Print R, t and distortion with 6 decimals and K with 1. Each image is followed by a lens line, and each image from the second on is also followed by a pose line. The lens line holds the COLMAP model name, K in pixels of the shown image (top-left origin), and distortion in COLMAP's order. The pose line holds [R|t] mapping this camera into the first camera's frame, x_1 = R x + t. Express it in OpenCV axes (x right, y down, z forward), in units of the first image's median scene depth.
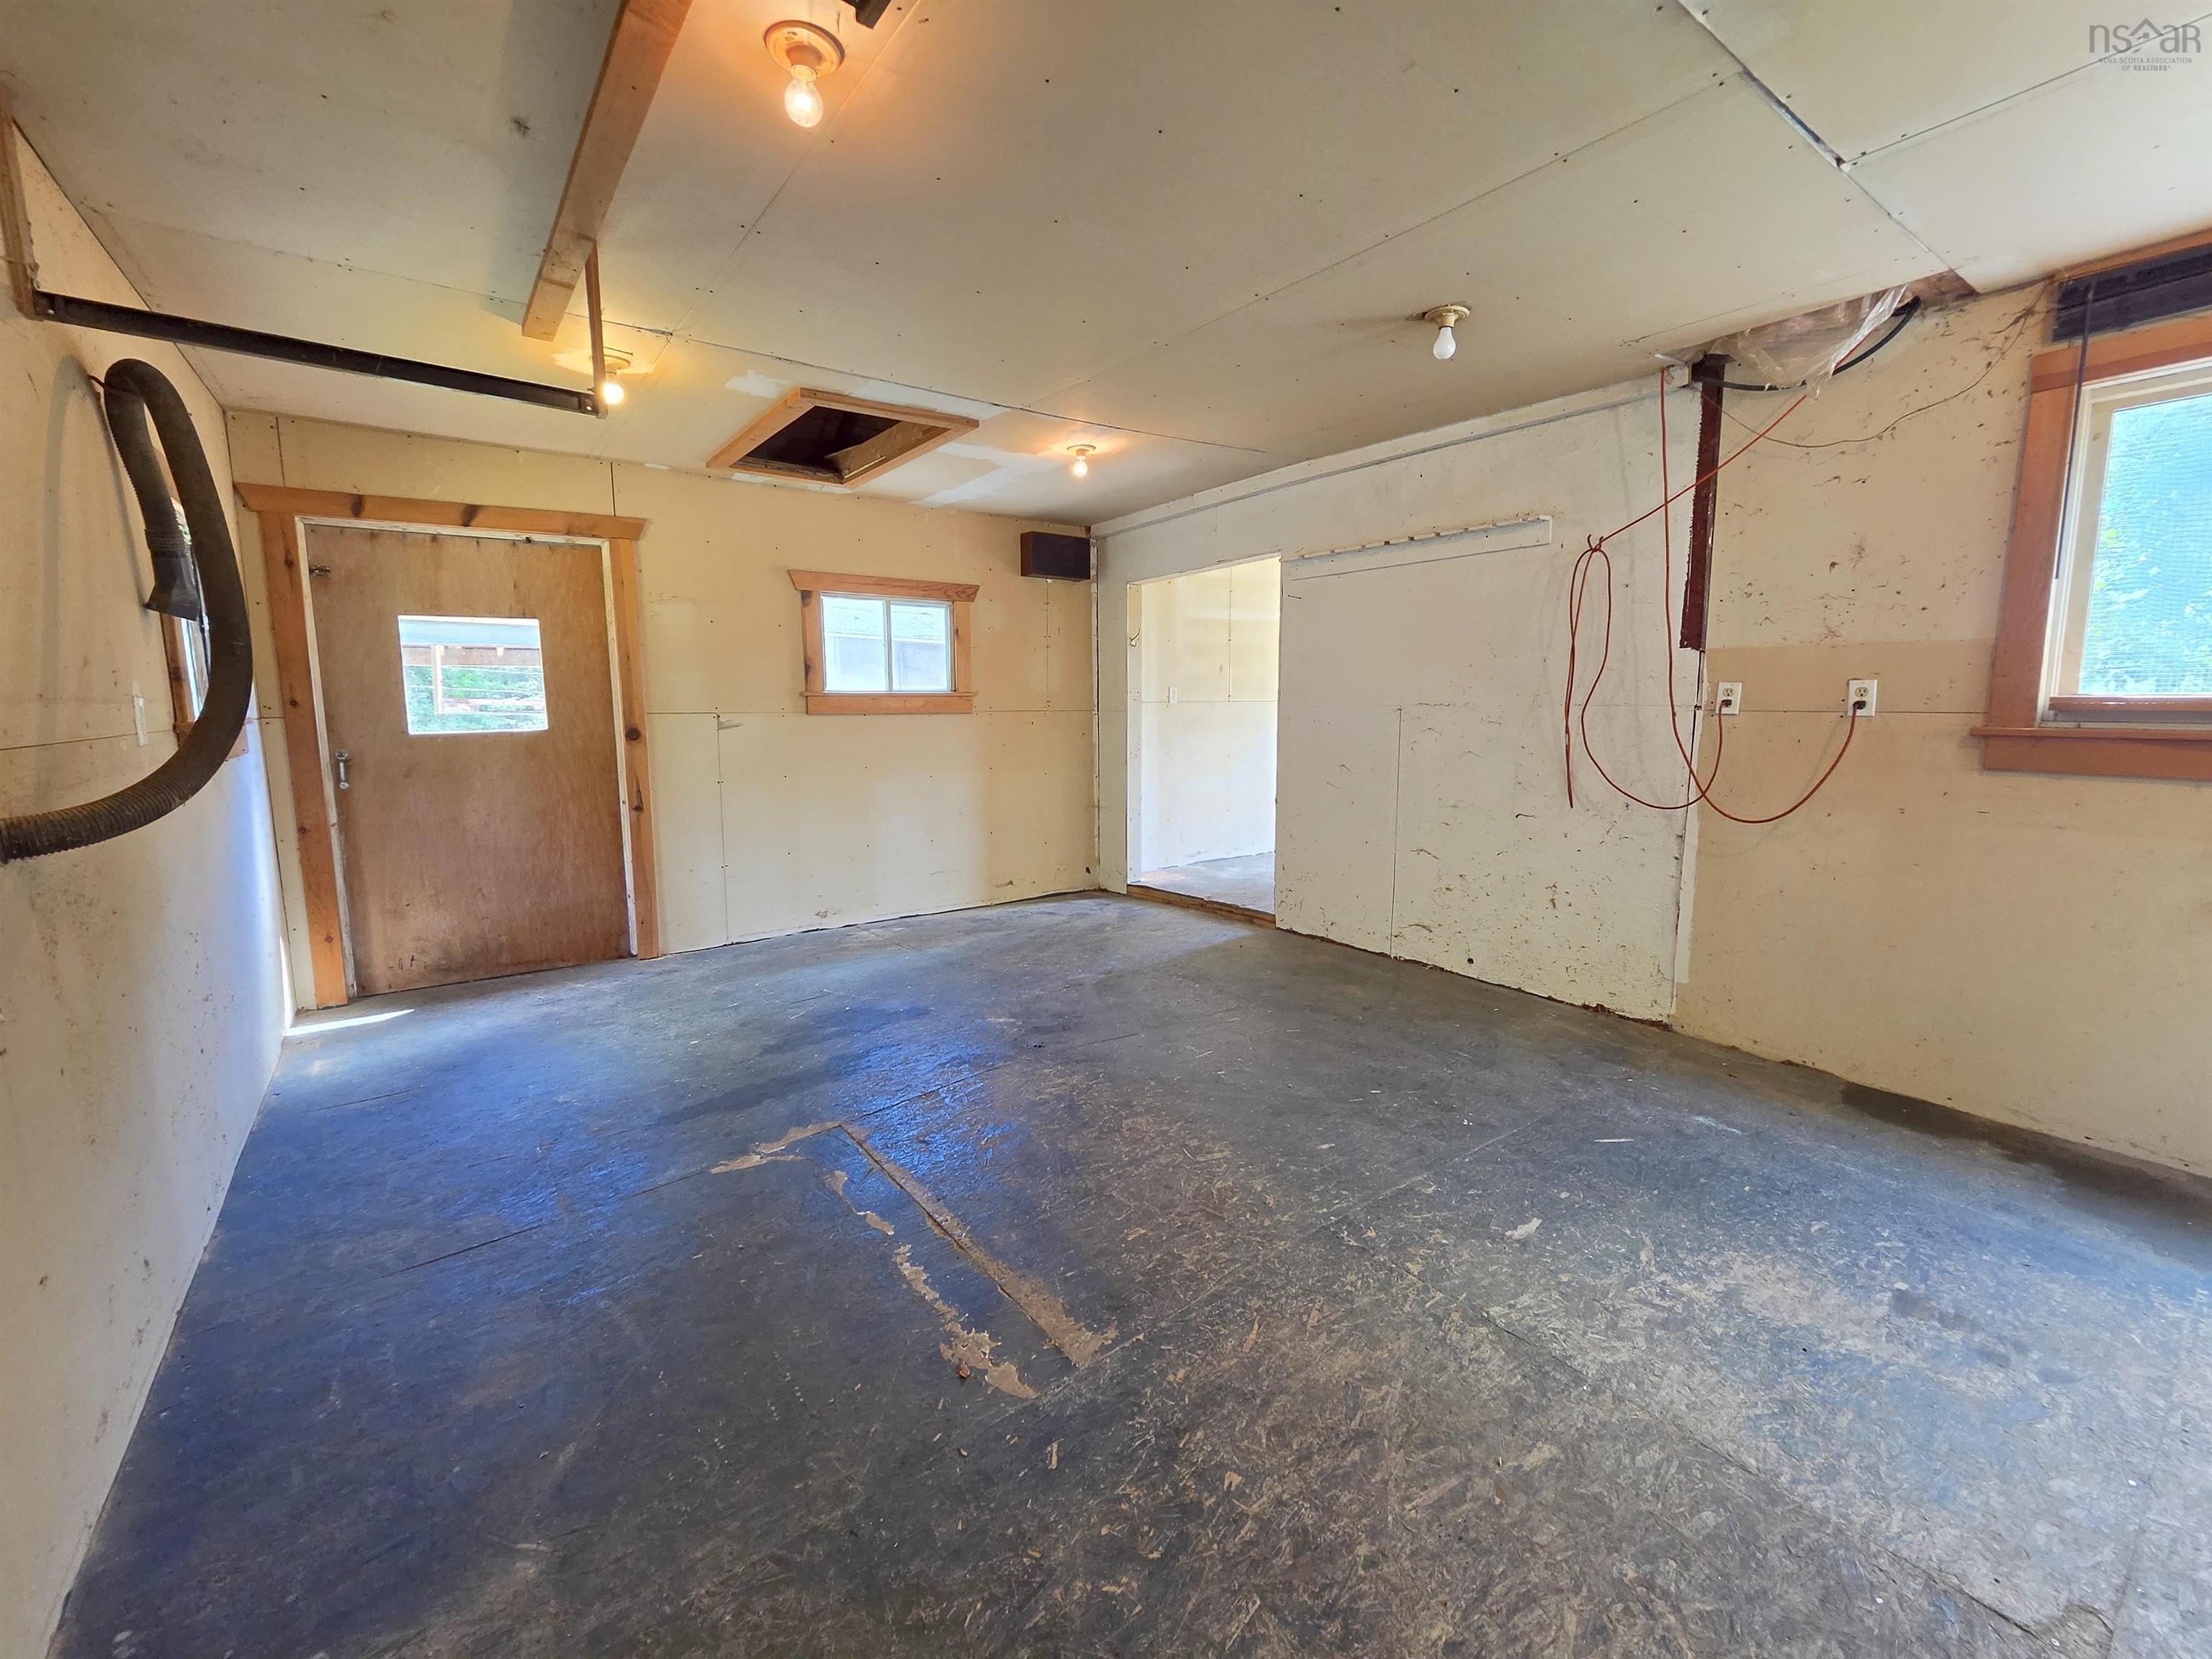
lens RADIAL K [[911.5, 0, 1102.2], [0, 911.5, 816.4], [0, 0, 1]] dist [-0.000096, 0.000478]
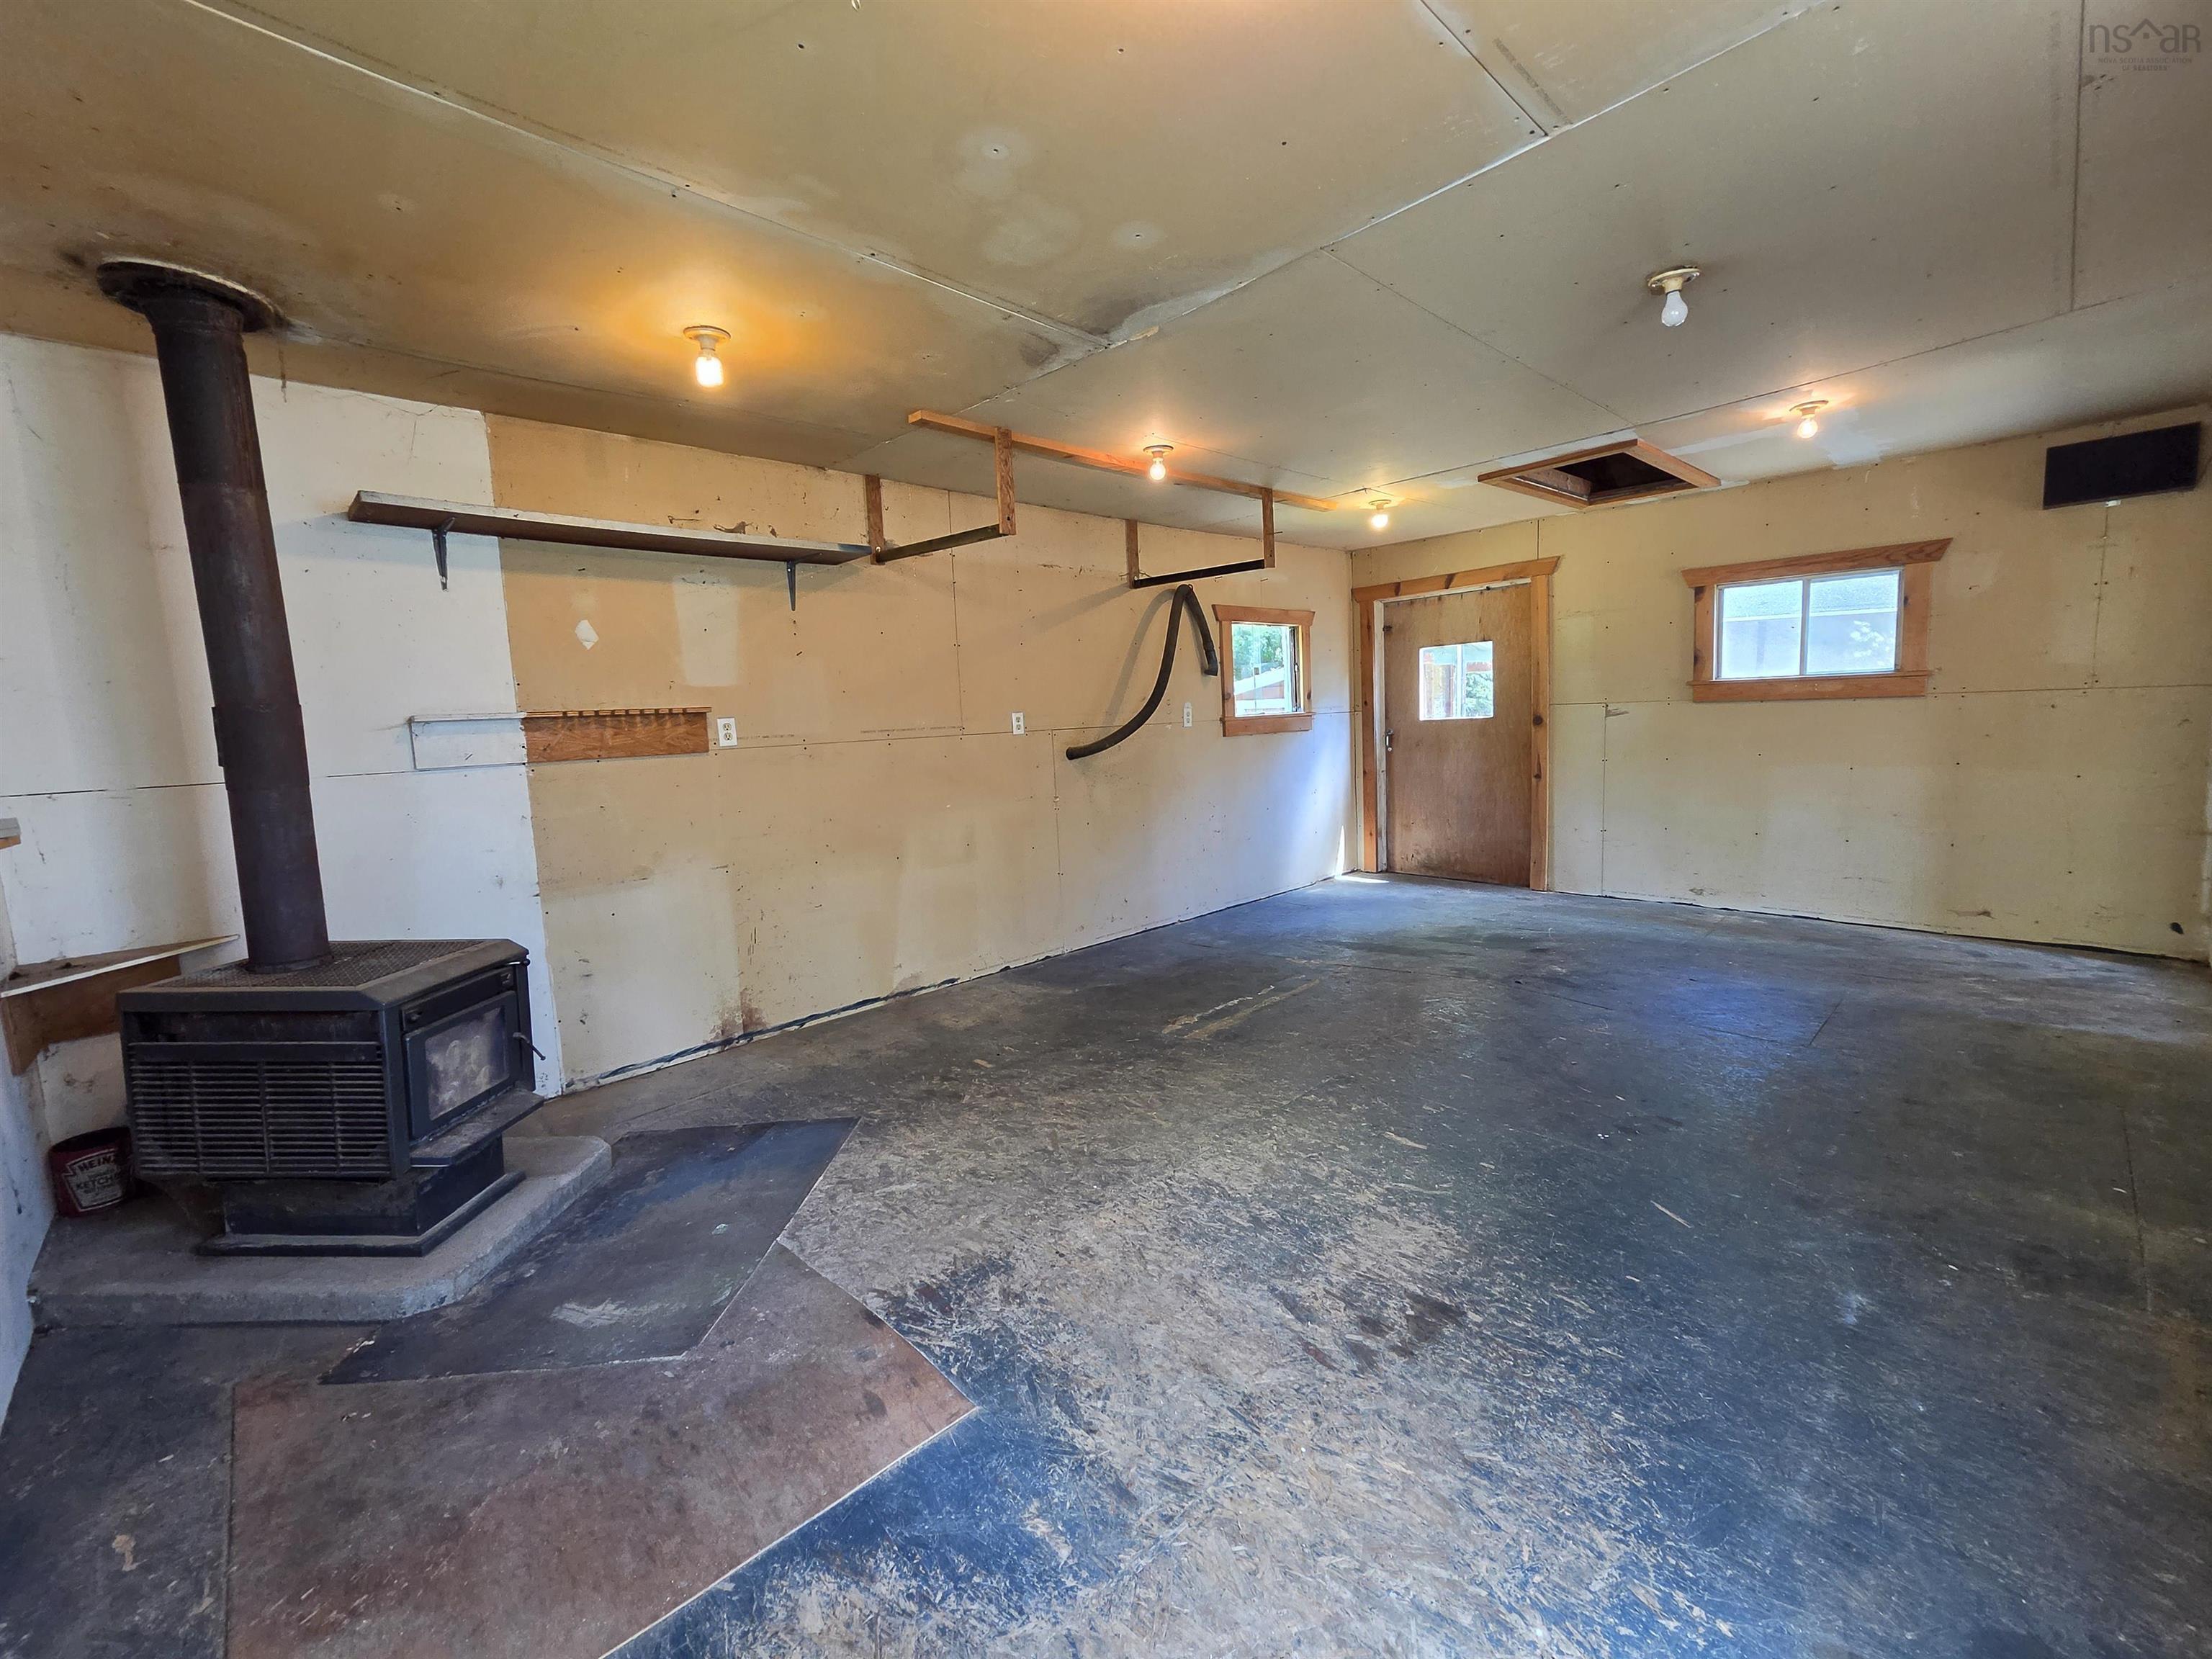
lens RADIAL K [[911.5, 0, 1107.6], [0, 911.5, 824.1], [0, 0, 1]] dist [-0.000096, 0.000478]
pose [[0.137692, 0.117021, -0.983538, 0.749995], [-0.086134, 0.990649, 0.105809, -0.027421], [0.986723, 0.070147, 0.146484, 0.197346]]
